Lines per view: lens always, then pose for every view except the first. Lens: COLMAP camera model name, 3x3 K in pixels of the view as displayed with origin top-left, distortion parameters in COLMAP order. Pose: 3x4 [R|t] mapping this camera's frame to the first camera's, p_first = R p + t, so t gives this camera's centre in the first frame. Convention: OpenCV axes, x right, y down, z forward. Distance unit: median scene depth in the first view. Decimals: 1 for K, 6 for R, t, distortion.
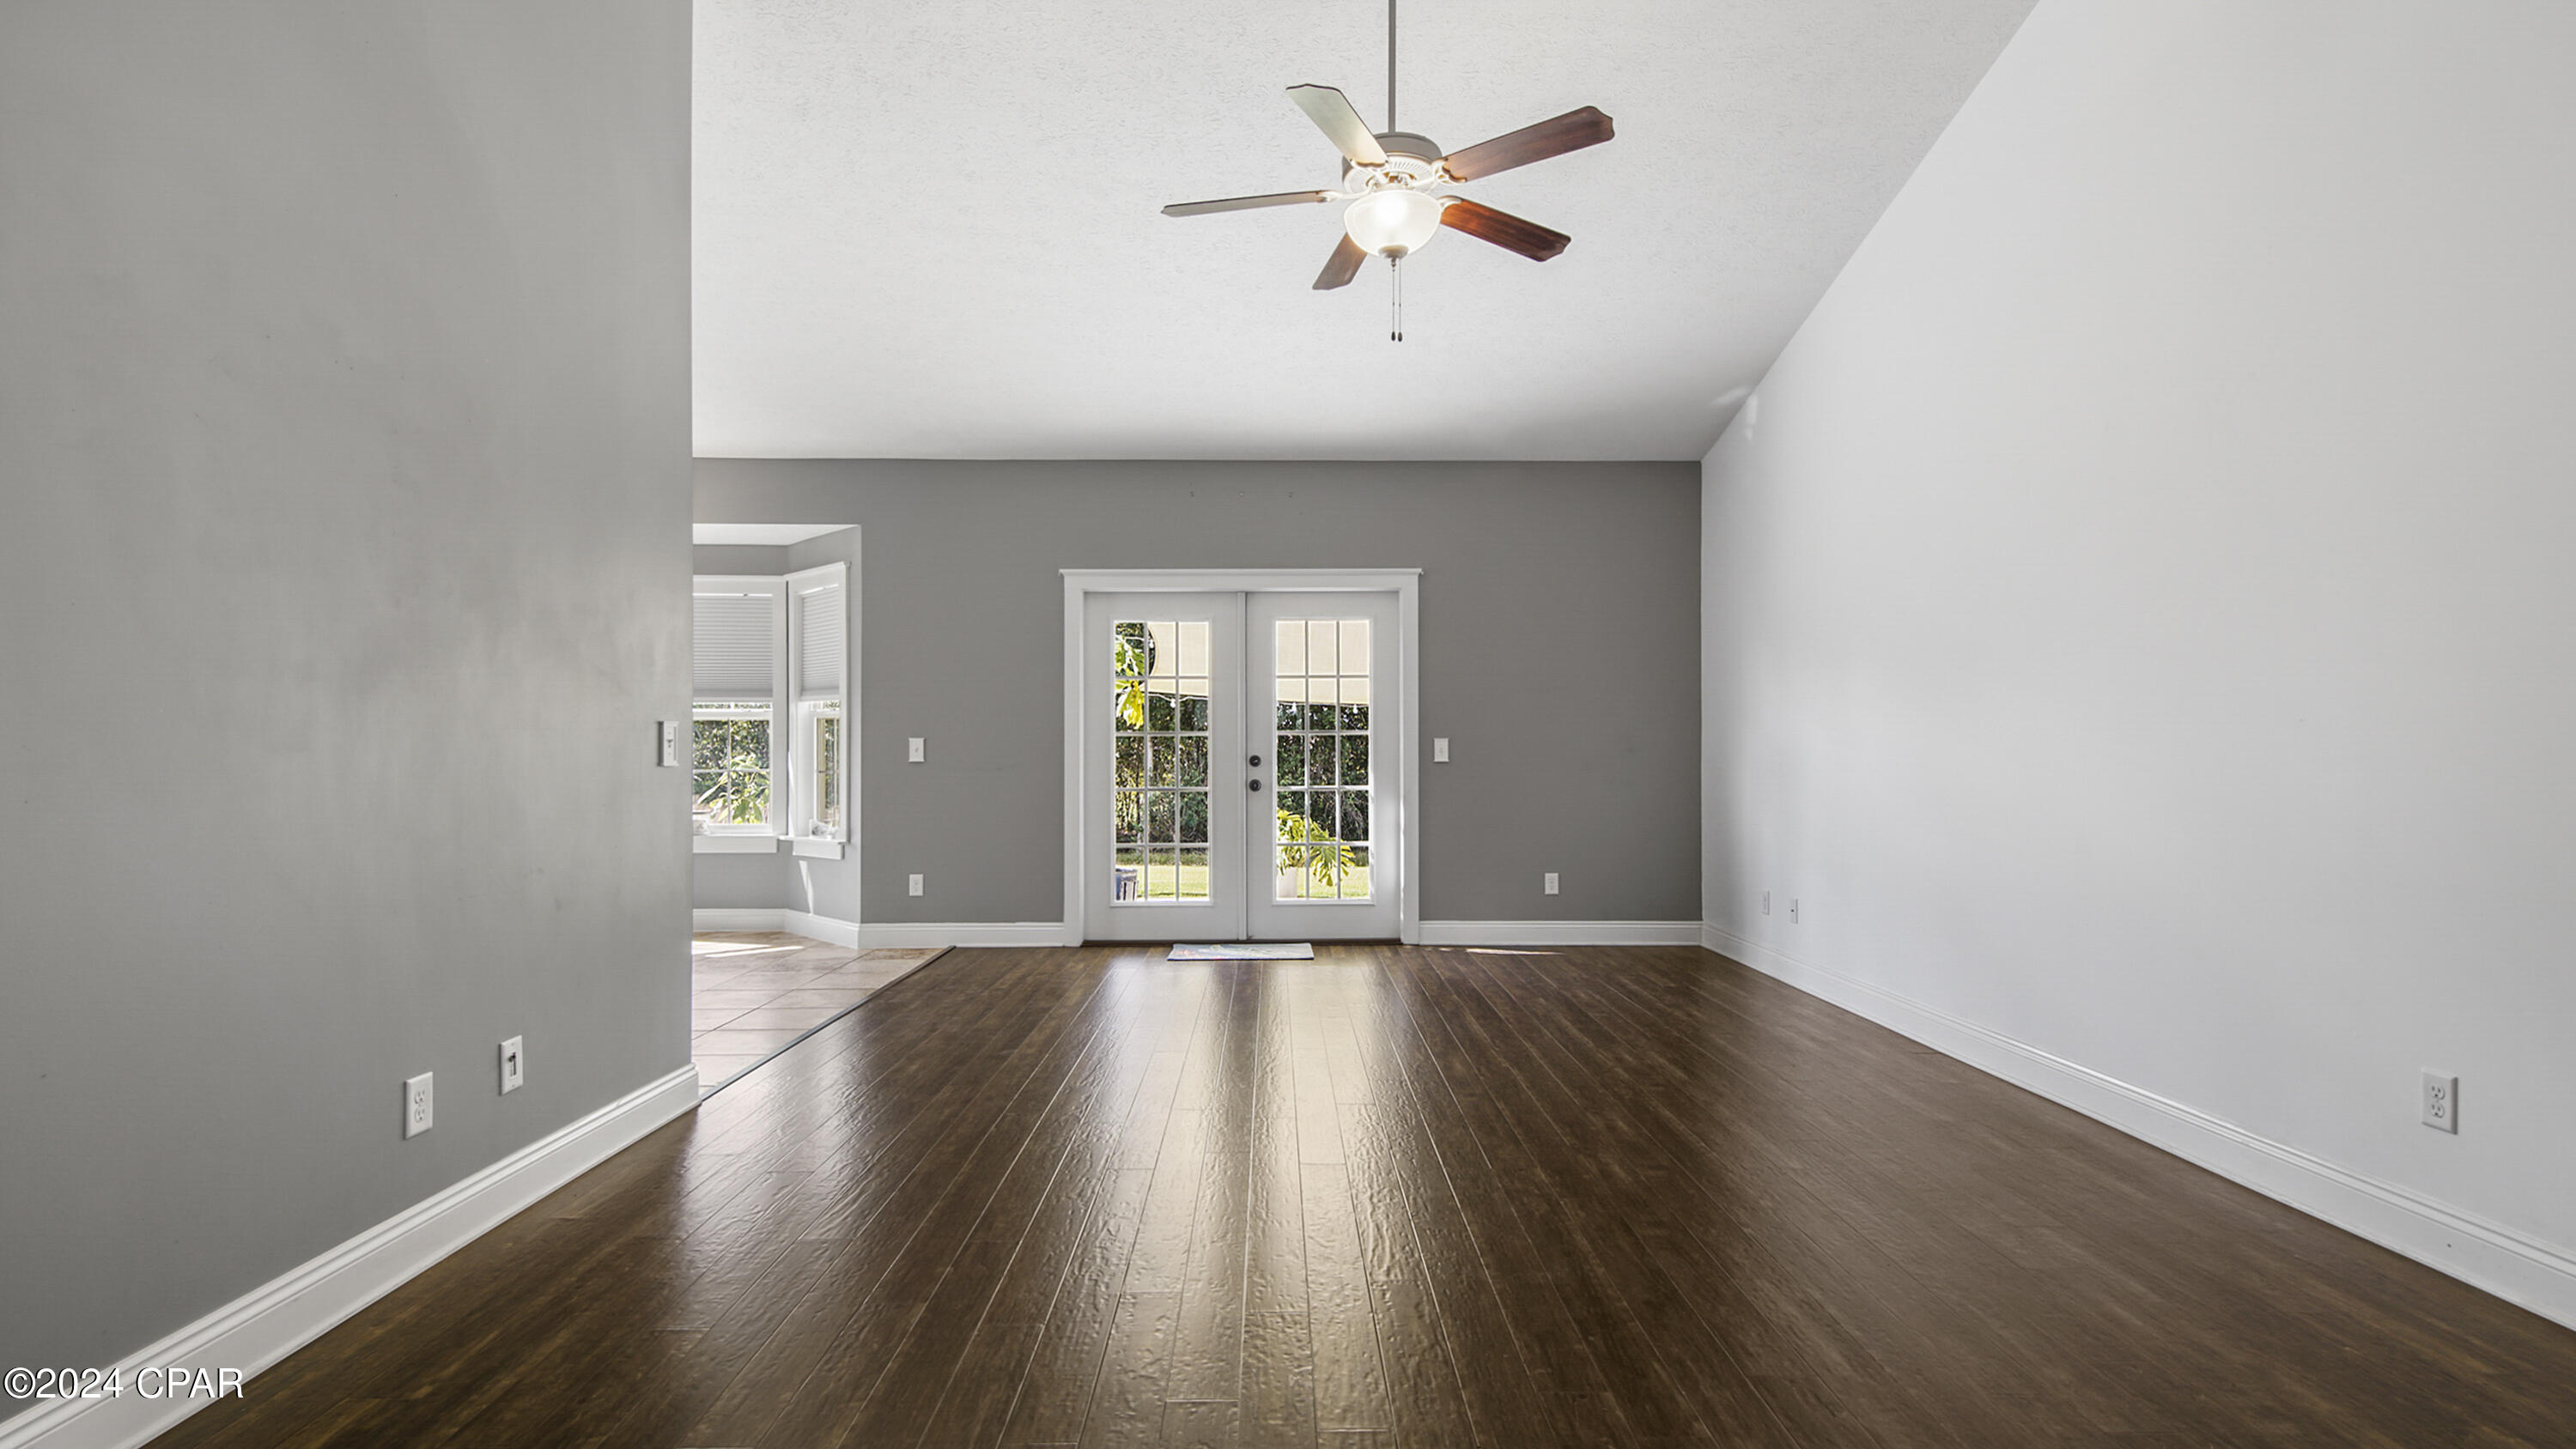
lens RADIAL K [[1065.7, 0, 1288.0], [0, 1065.7, 724.5], [0, 0, 1]] dist [0.000422, -0.000023]
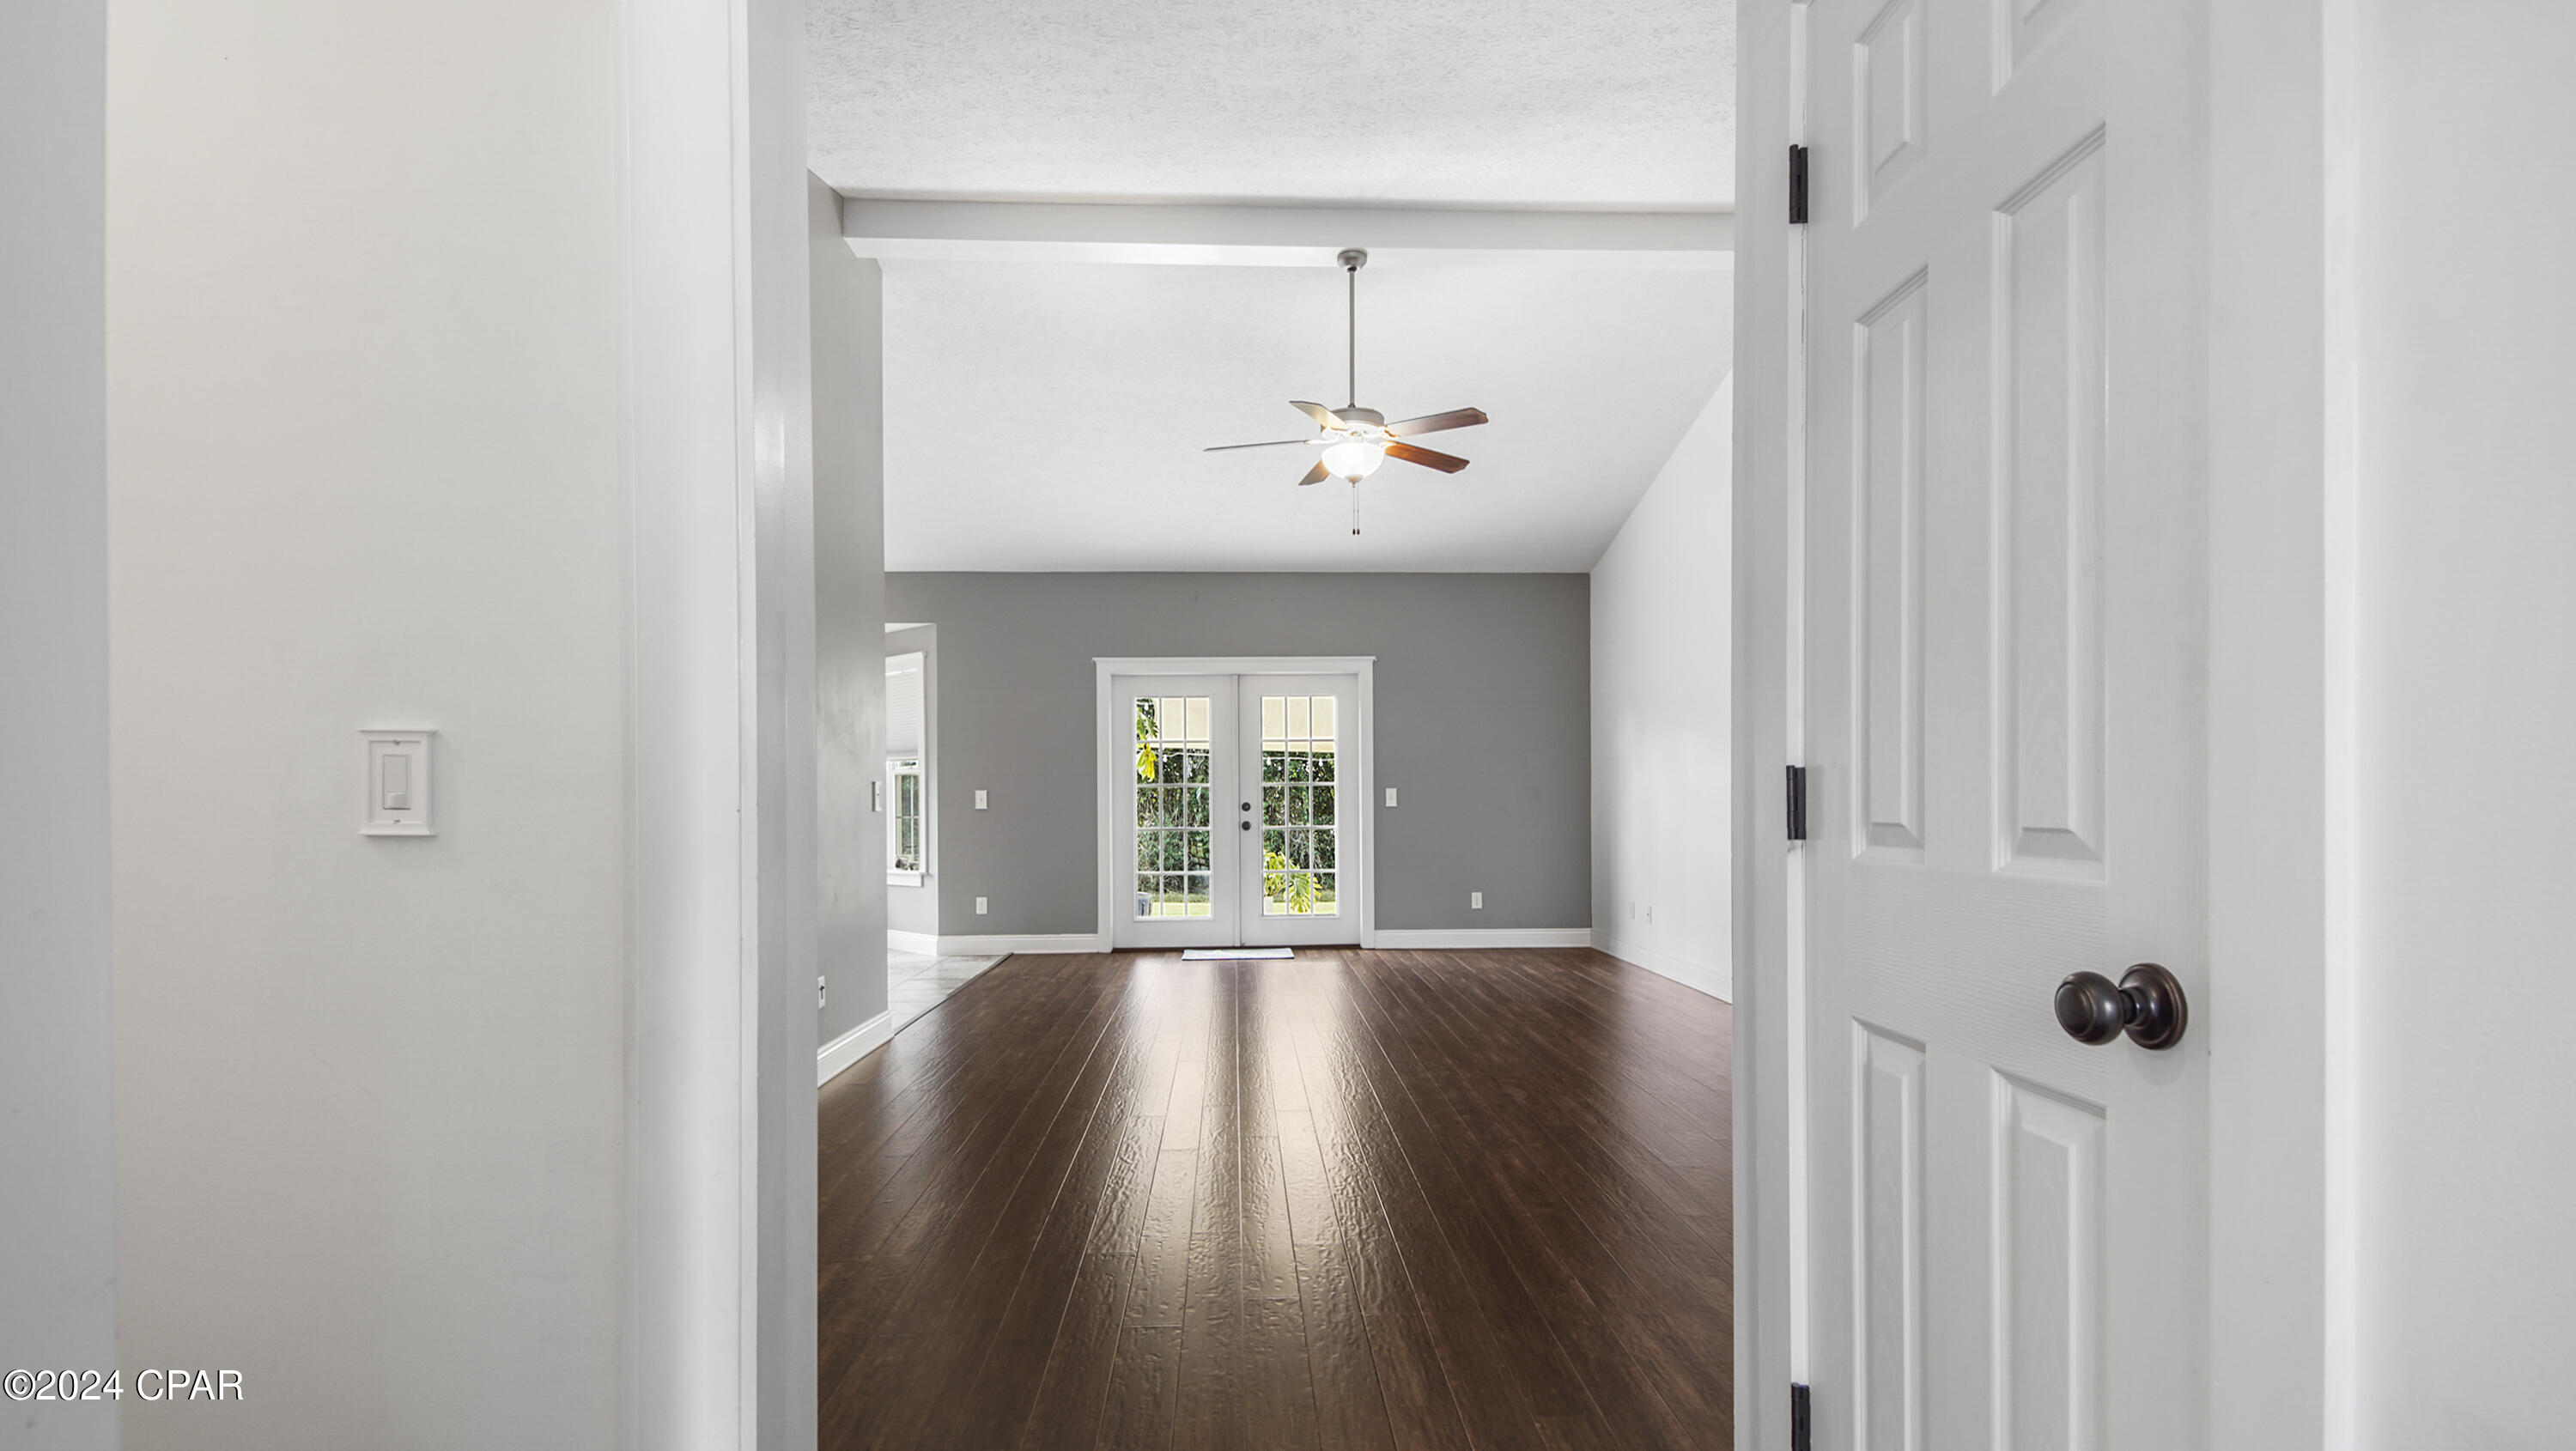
lens RADIAL K [[1044.2, 0, 1284.5], [0, 1044.2, 780.2], [0, 0, 1]] dist [-0.000028, -0.000007]
pose [[0.999426, -0.005364, 0.033453, -0.027647], [0.005135, 0.999963, 0.006924, -0.006344], [-0.033489, -0.006748, 0.999416, -0.261385]]
